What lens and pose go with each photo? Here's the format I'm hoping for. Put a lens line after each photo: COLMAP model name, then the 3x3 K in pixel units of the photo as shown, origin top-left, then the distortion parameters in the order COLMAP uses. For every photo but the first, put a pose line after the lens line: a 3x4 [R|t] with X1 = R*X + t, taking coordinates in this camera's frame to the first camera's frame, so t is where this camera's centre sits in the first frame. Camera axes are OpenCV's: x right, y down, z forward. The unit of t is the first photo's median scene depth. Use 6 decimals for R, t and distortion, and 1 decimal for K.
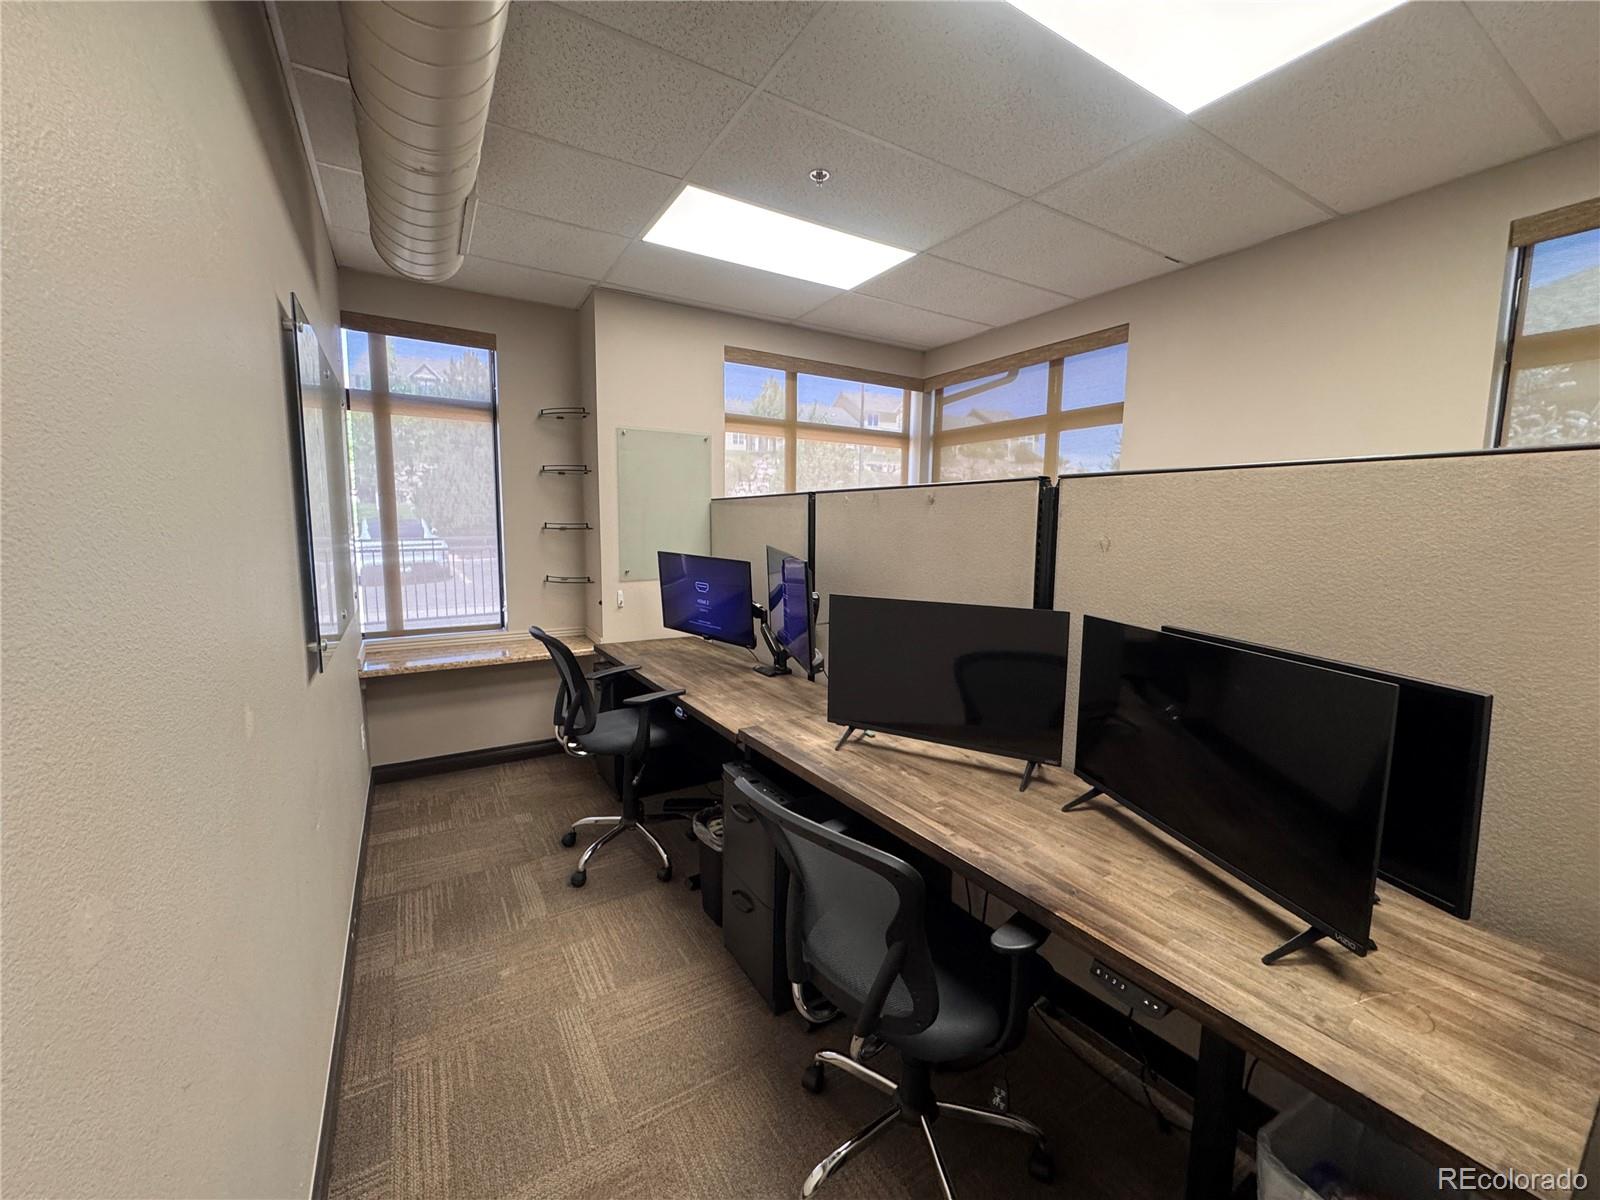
lens RADIAL K [[639.6, 0, 809.4], [0, 639.6, 596.6], [0, 0, 1]] dist [-0.000298, -0.000162]
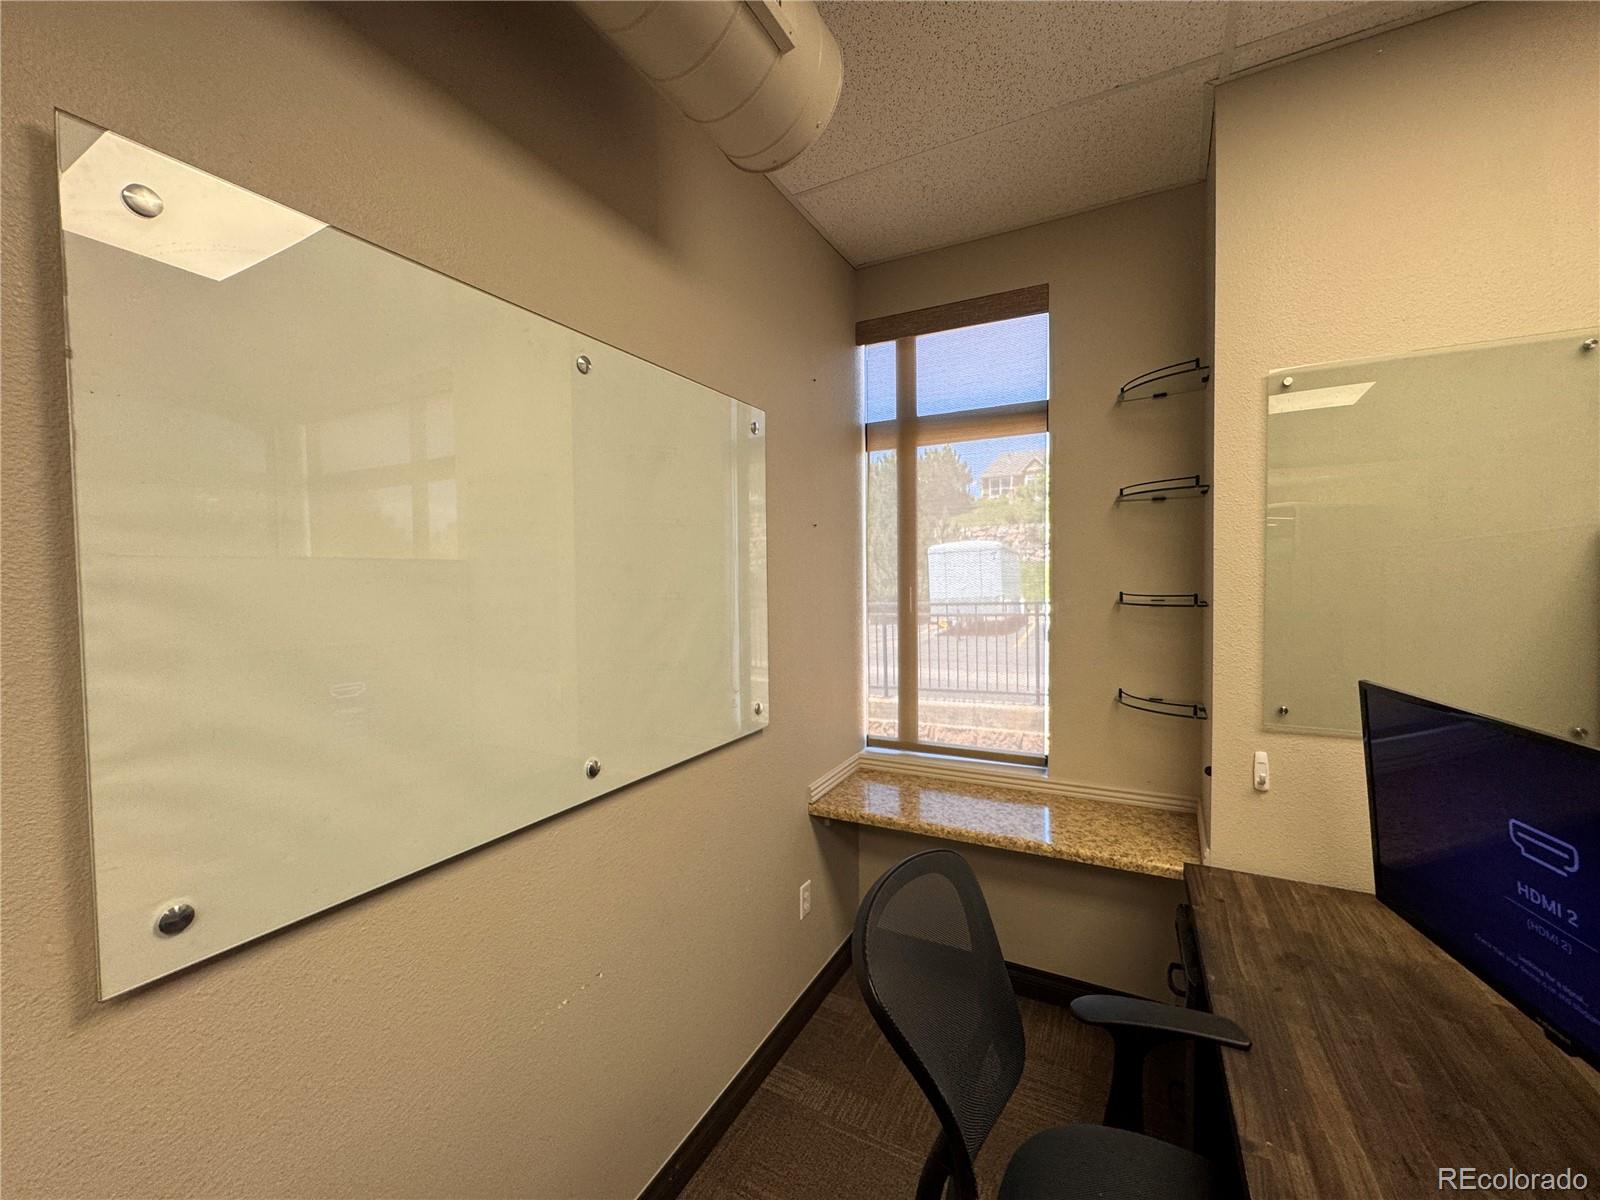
lens RADIAL K [[639.6, 0, 790.6], [0, 639.6, 604.7], [0, 0, 1]] dist [-0.000298, -0.000162]
pose [[0.487570, 0.021086, -0.872829, -0.075504], [-0.084268, 0.996177, -0.023007, -0.070333], [0.869008, 0.084769, 0.487483, 0.496196]]
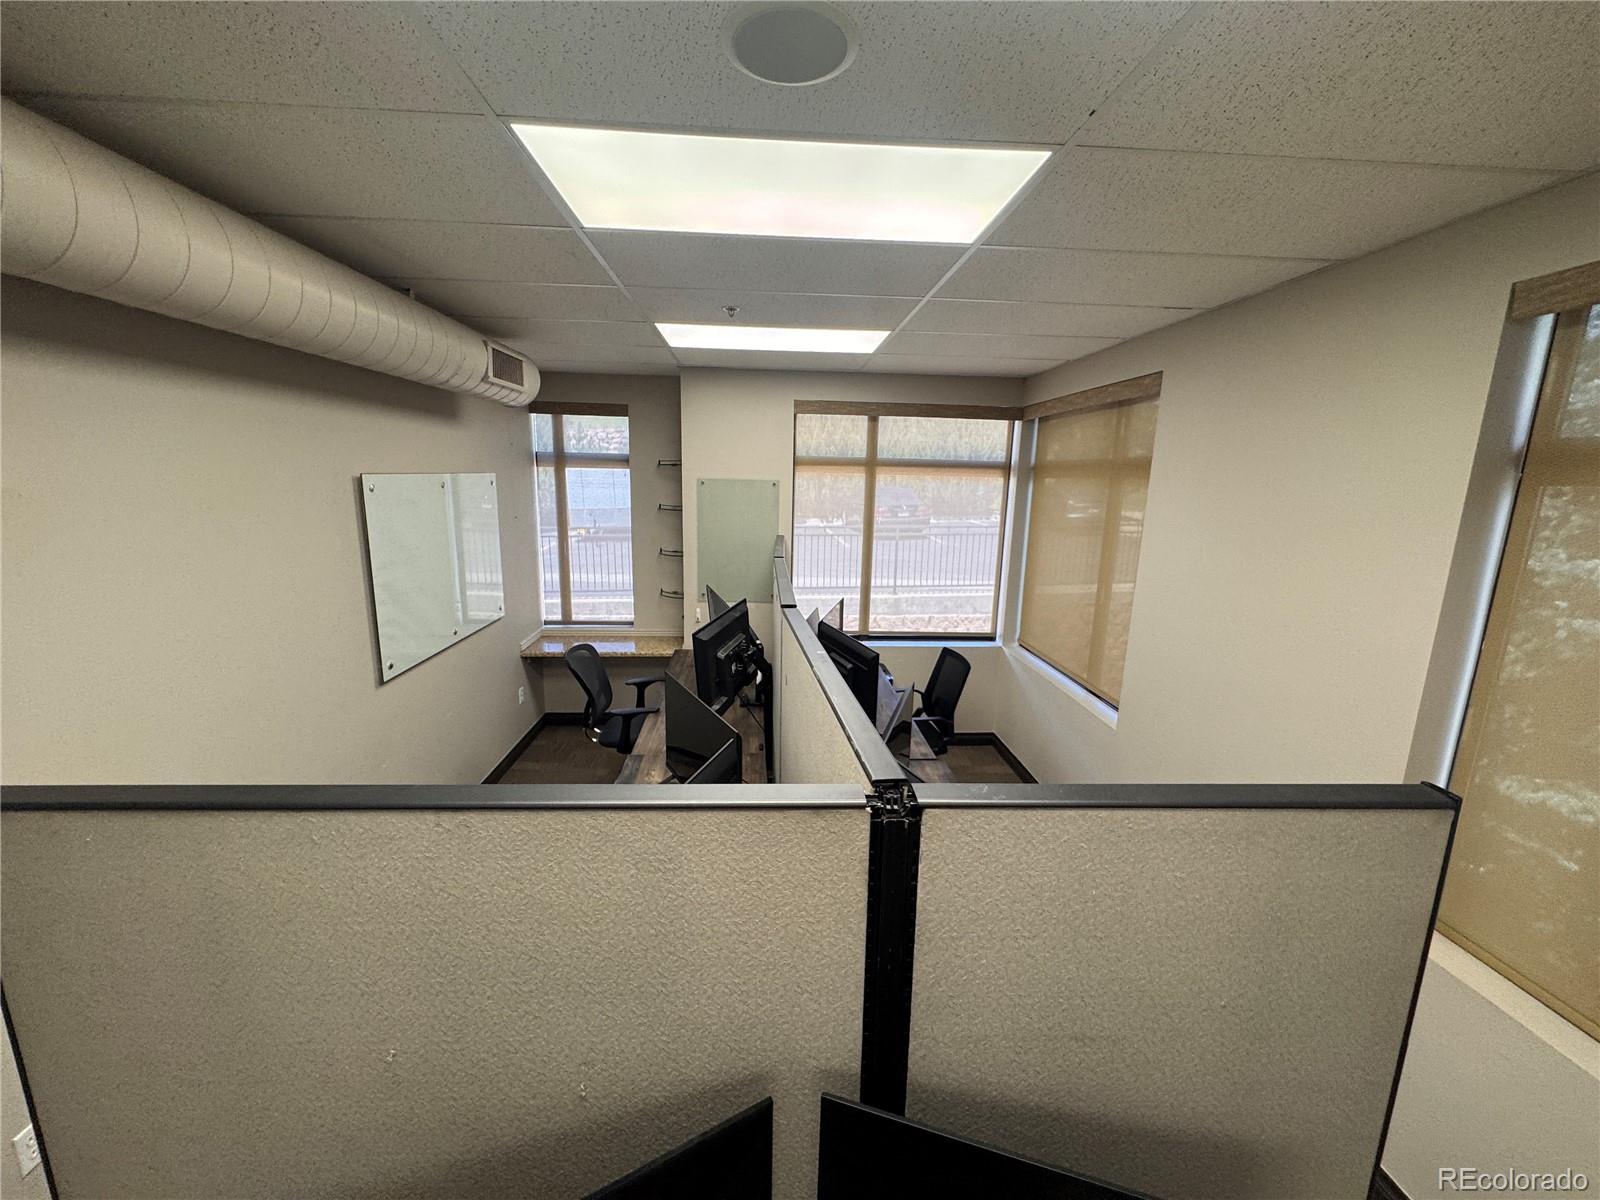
lens RADIAL K [[639.6, 0, 798.6], [0, 639.6, 595.3], [0, 0, 1]] dist [-0.000298, -0.000162]
pose [[0.876165, 0.098822, -0.471772, 0.452990], [-0.069818, 0.994455, 0.078643, -0.143910], [0.476928, -0.035966, 0.878206, 0.000165]]
